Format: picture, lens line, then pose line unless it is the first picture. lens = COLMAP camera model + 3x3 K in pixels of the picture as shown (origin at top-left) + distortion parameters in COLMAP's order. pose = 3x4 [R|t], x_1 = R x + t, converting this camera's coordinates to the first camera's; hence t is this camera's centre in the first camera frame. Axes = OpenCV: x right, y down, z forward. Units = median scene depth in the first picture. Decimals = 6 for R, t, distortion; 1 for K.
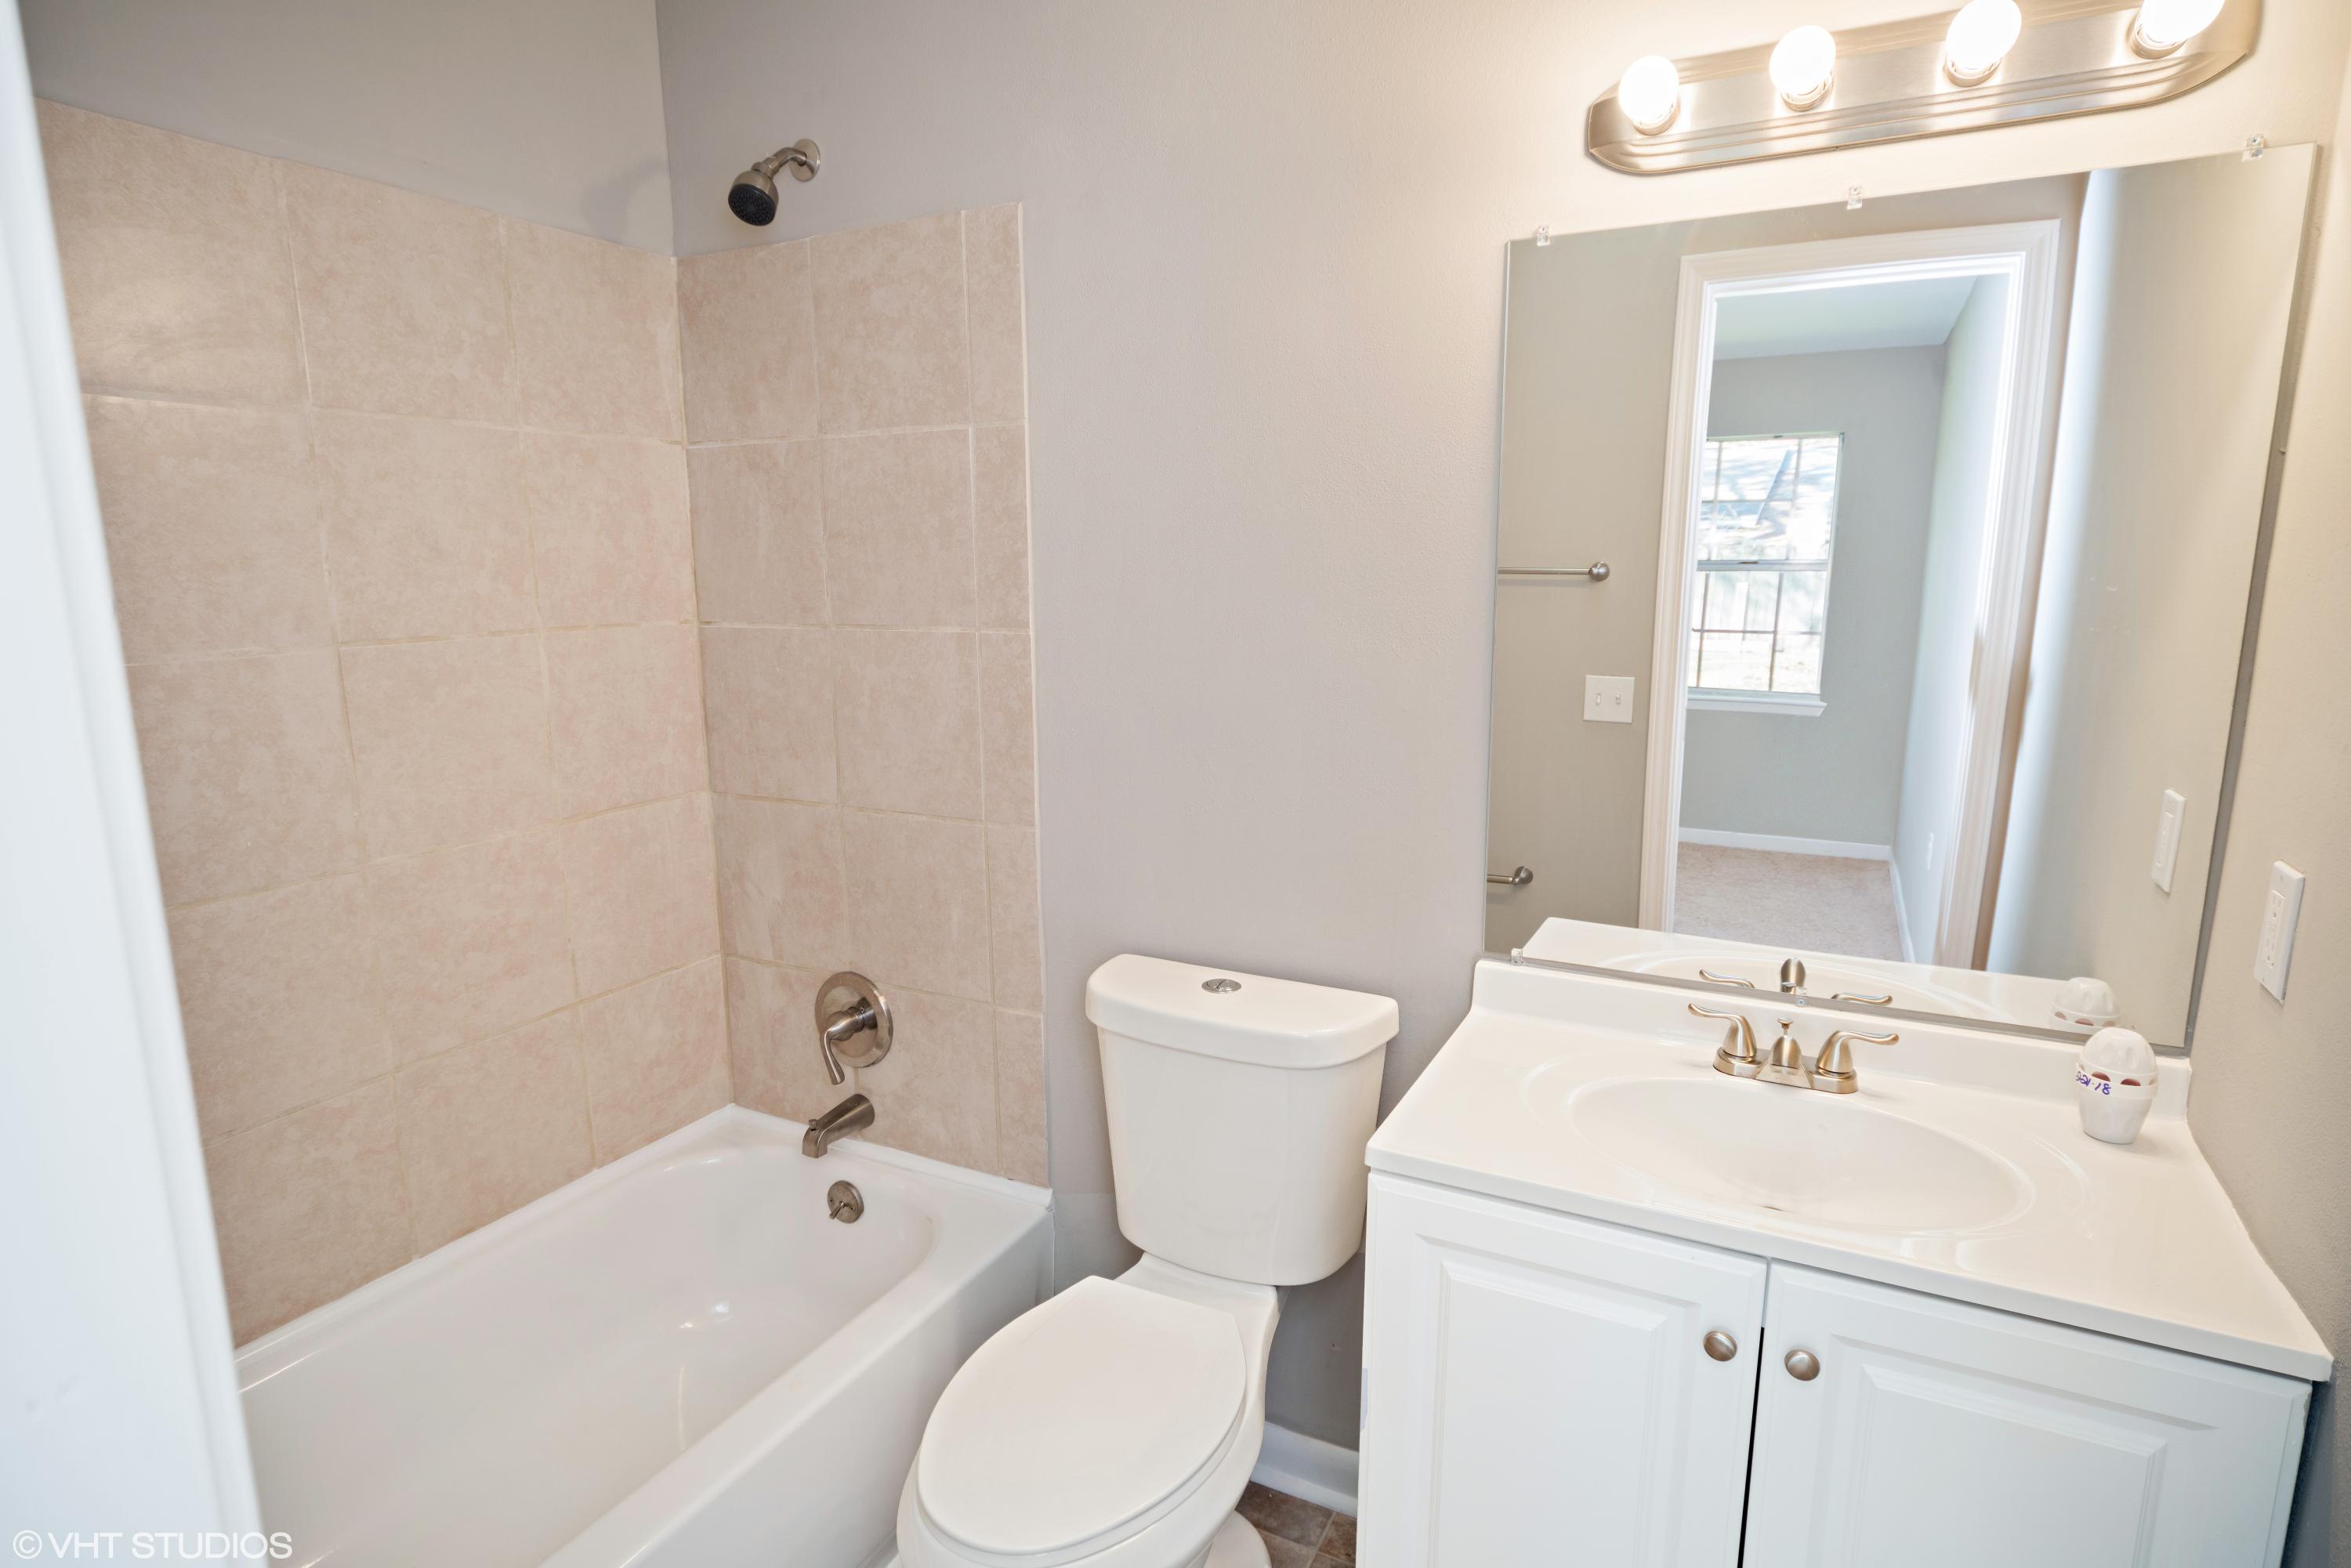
lens RADIAL K [[1270.6, 0, 1177.1], [0, 1270.6, 794.1], [0, 0, 1]] dist [-0.030353, -0.001655]
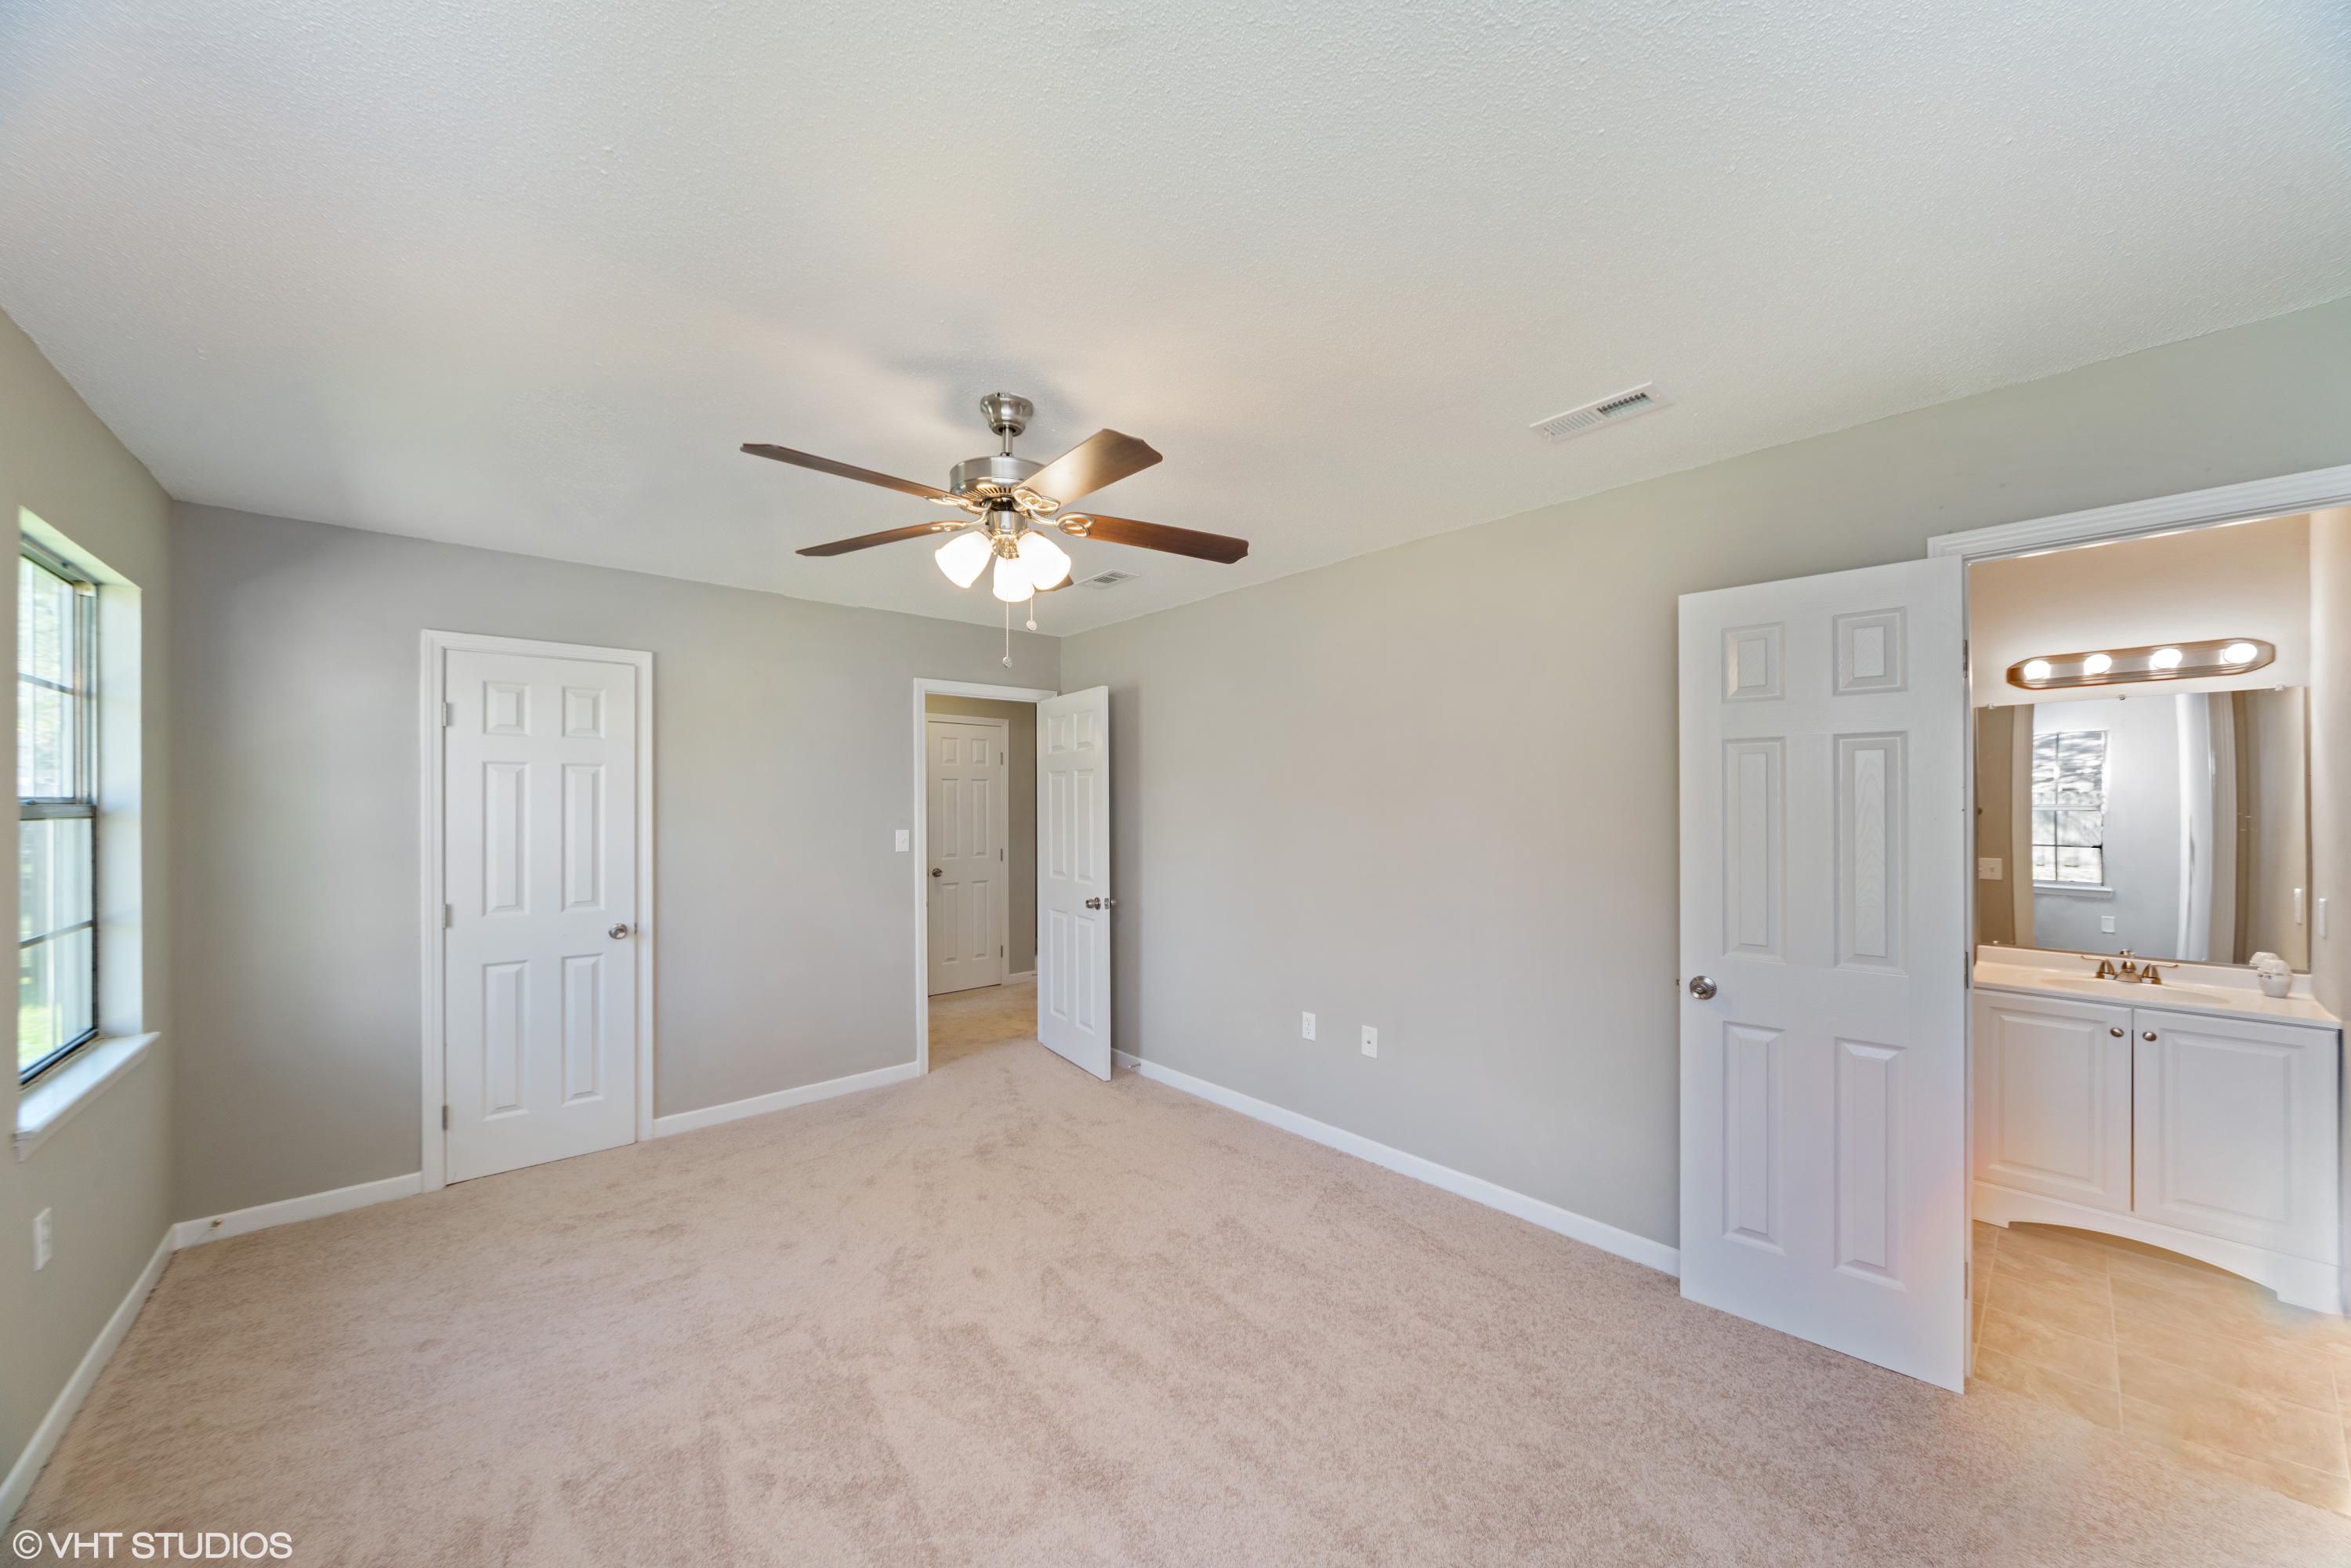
lens RADIAL K [[845.0, 0, 1176.3], [0, 845.0, 785.6], [0, 0, 1]] dist [-0.005415, 0.000305]
pose [[0.935753, -0.001198, -0.352654, -0.994109], [-0.065804, 0.981838, -0.177942, 0.295214], [0.346463, 0.189716, 0.918679, -1.818330]]
